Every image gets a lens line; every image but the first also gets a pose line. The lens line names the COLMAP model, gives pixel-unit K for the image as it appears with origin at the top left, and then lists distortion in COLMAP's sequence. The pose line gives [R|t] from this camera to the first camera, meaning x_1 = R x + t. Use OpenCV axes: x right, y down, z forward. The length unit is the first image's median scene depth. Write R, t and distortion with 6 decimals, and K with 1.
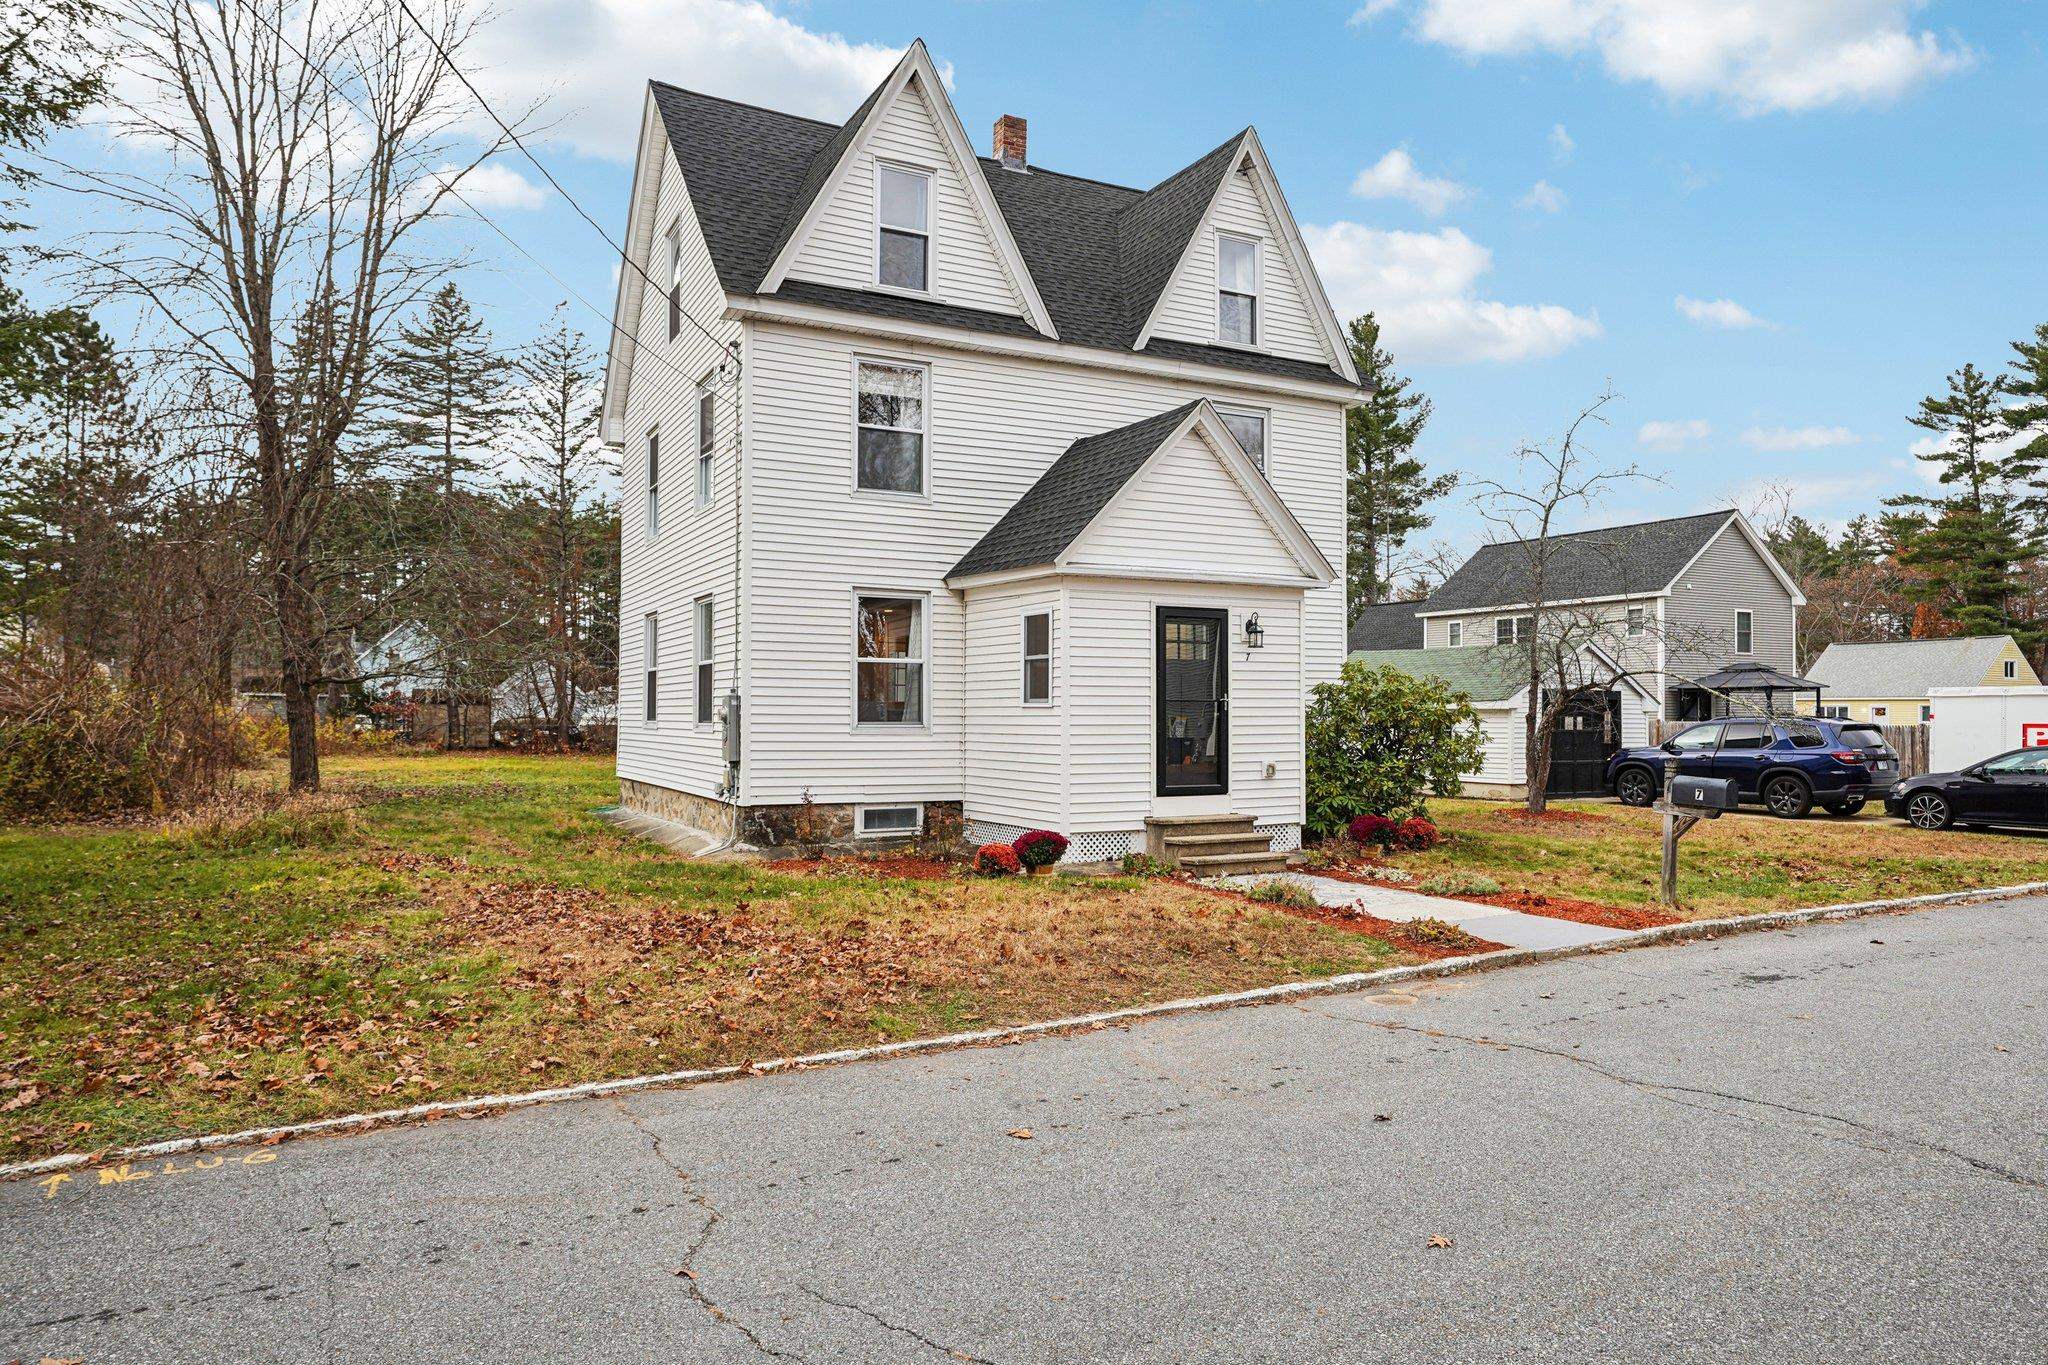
lens RADIAL K [[1297.5, 0, 1031.2], [0, 1297.5, 675.4], [0, 0, 1]] dist [0.084027, -0.189153]
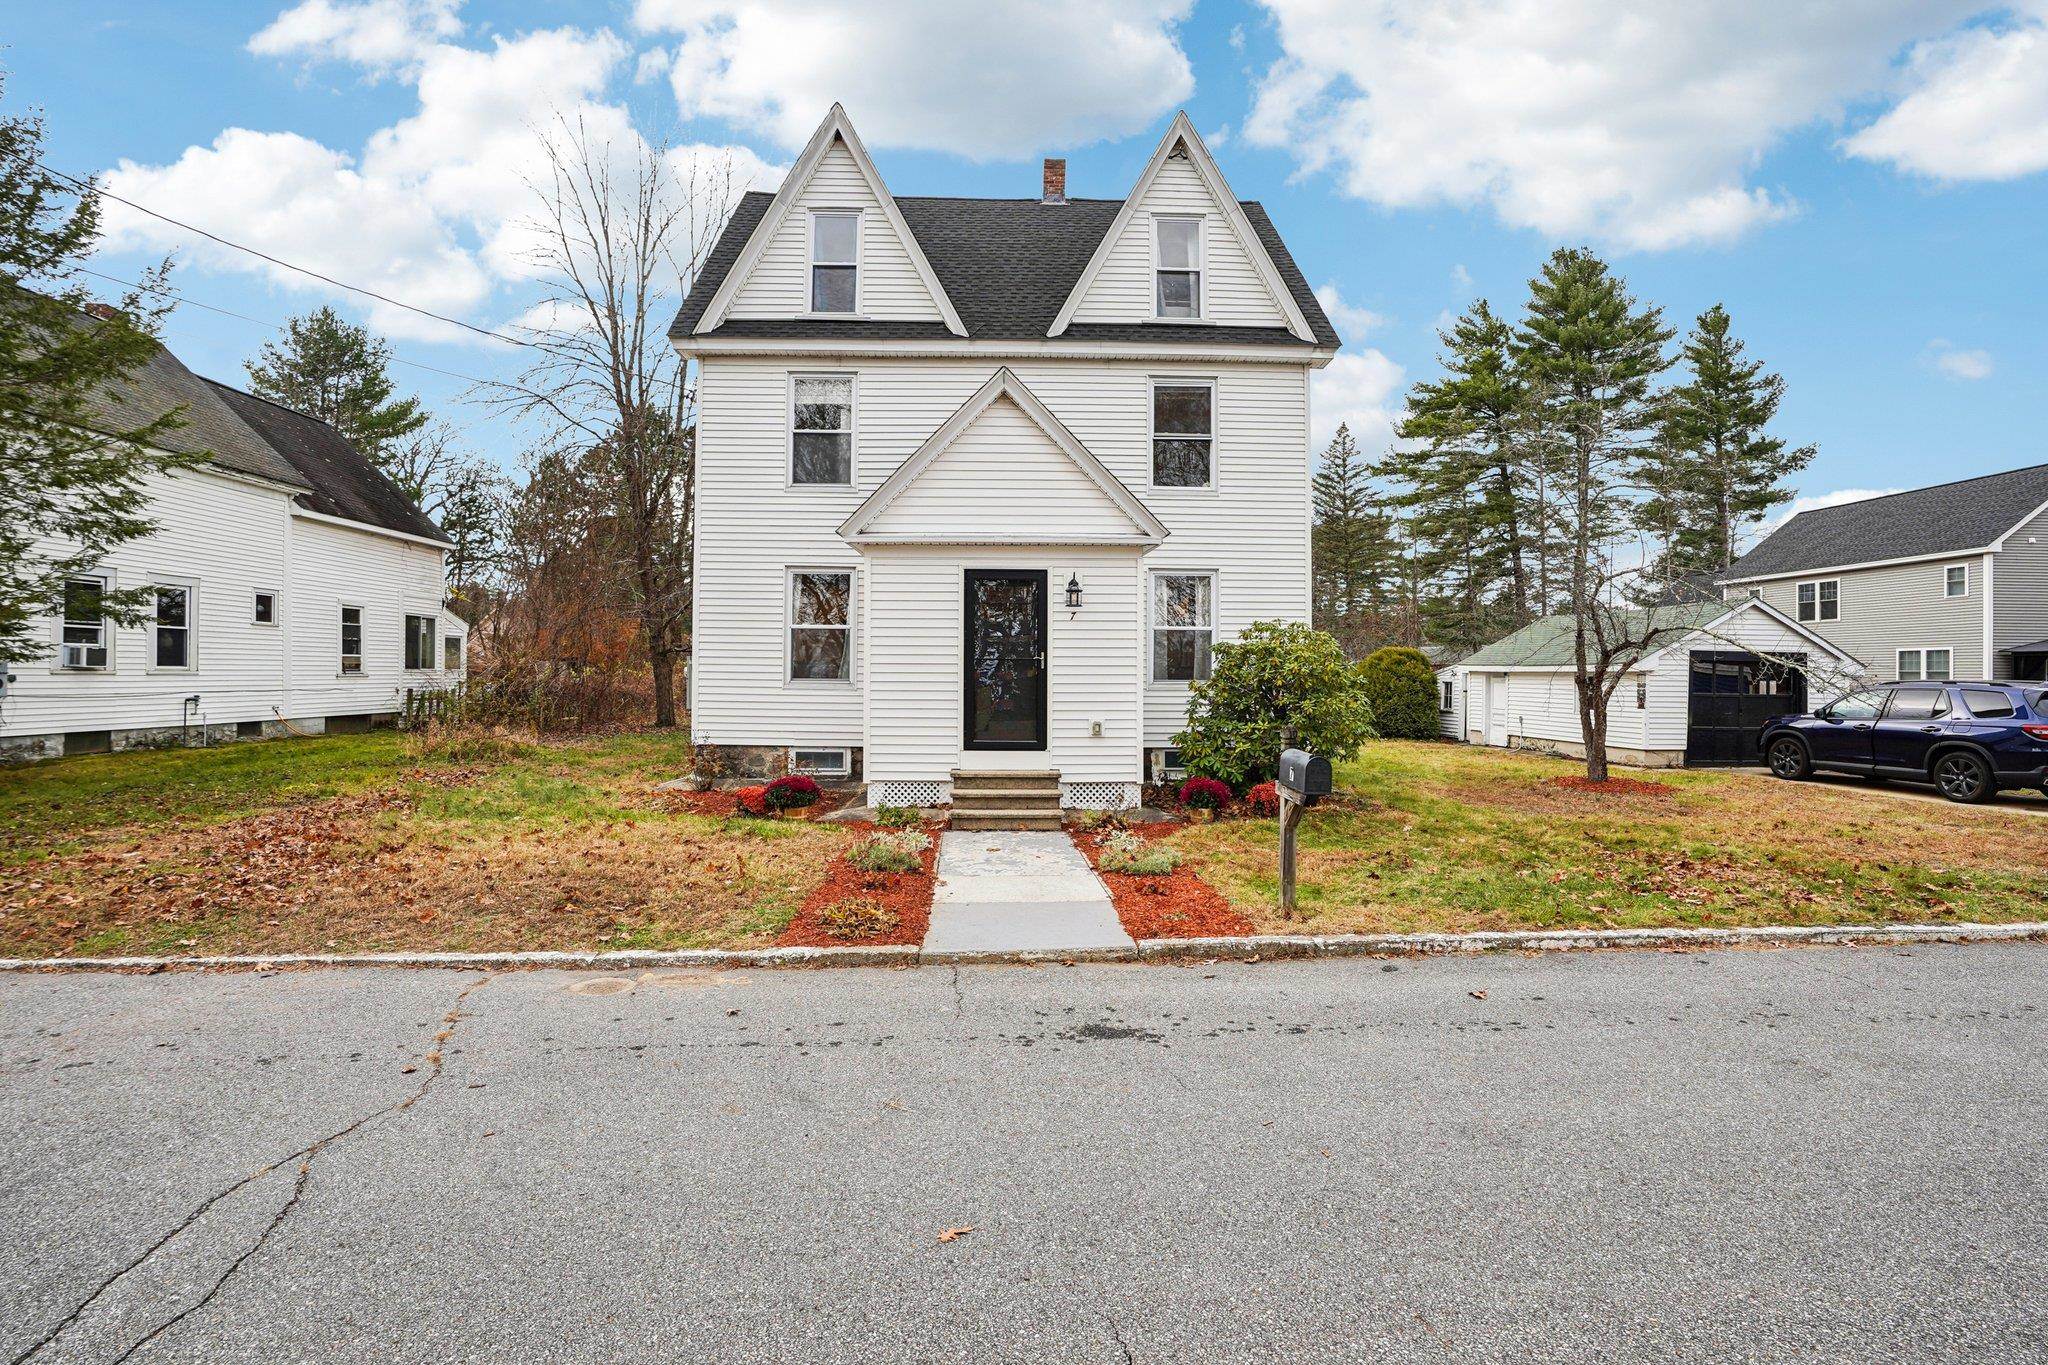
lens RADIAL K [[947.6, 0, 1023.0], [0, 947.6, 665.7], [0, 0, 1]] dist [-0.019837, 0.000269]
pose [[0.898562, -0.001052, -0.438846, 0.428322], [0.008252, 0.999861, 0.014499, 0.012480], [0.438770, -0.016649, 0.898445, 0.298427]]
